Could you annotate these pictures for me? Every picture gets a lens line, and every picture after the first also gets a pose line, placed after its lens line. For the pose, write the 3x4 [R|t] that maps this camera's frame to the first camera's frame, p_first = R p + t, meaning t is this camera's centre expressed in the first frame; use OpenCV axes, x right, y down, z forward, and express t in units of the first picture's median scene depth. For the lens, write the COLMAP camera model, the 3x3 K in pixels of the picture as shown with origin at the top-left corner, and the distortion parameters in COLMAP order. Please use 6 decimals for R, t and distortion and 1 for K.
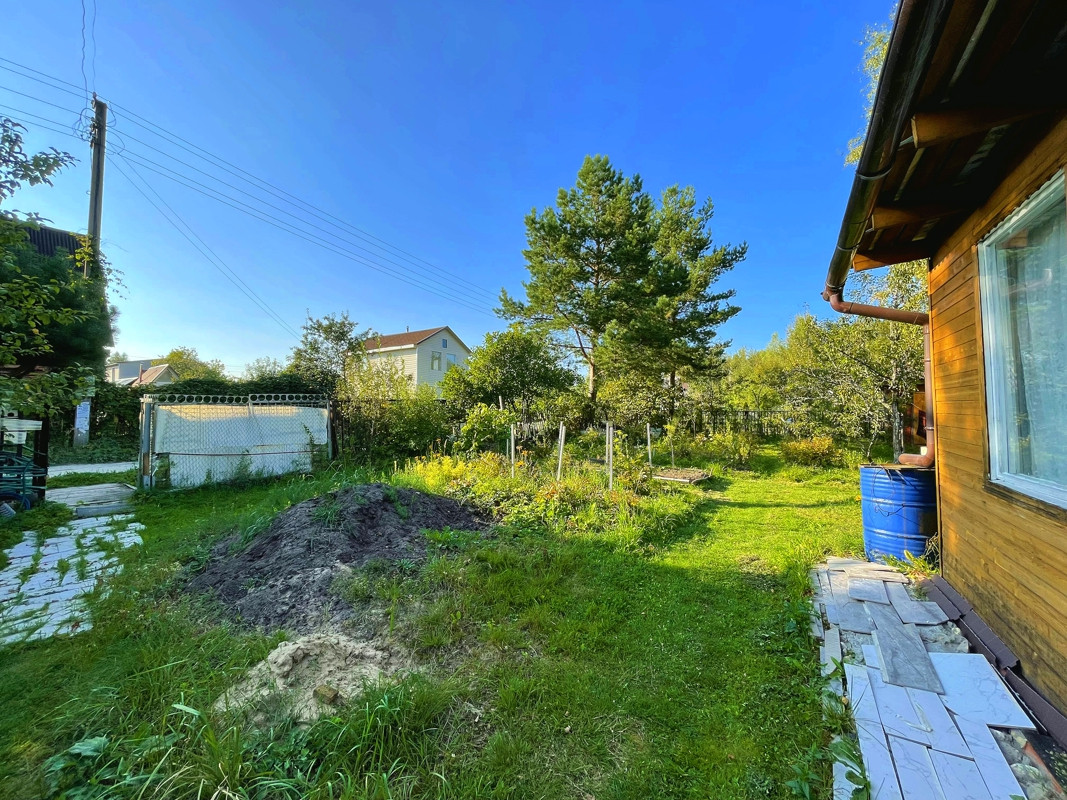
lens RADIAL K [[436.7, 0, 531.0], [0, 436.7, 397.8], [0, 0, 1]] dist [0.000682, 0.000379]
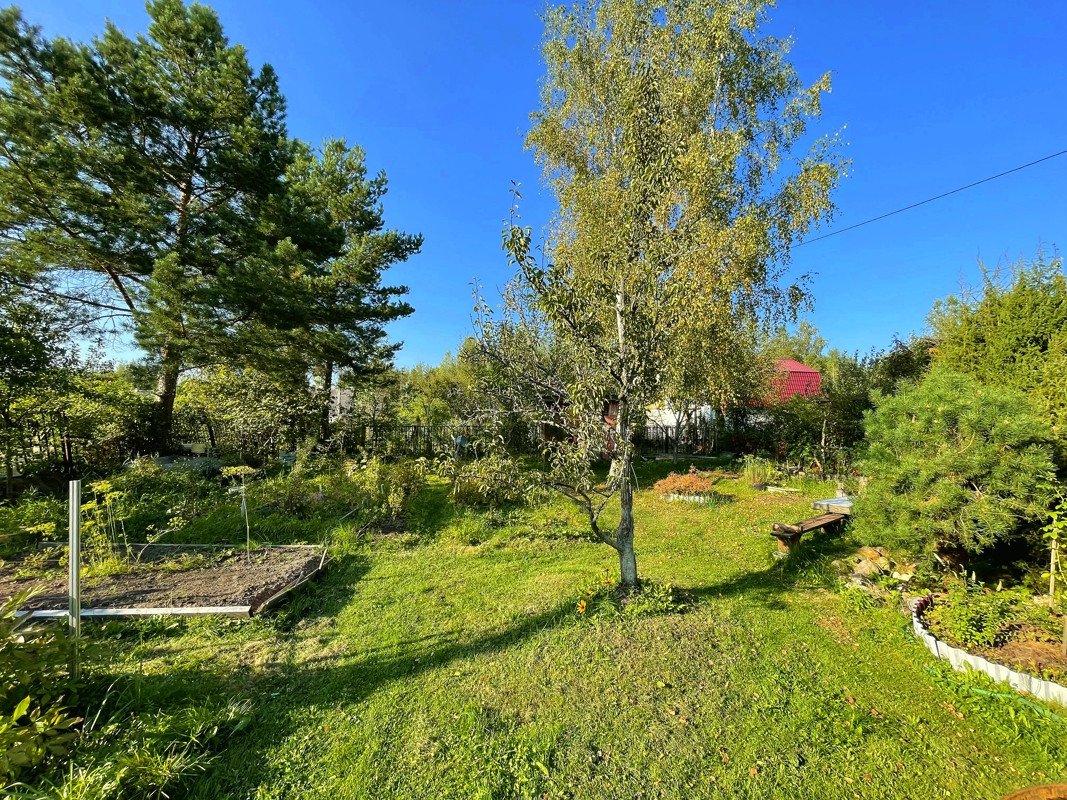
lens RADIAL K [[436.7, 0, 531.0], [0, 436.7, 397.8], [0, 0, 1]] dist [0.000682, 0.000379]
pose [[0.763569, 0.041248, 0.644408, 0.150780], [-0.023037, 0.999063, -0.036651, 0.001902], [-0.645315, 0.013140, 0.763803, 0.267990]]
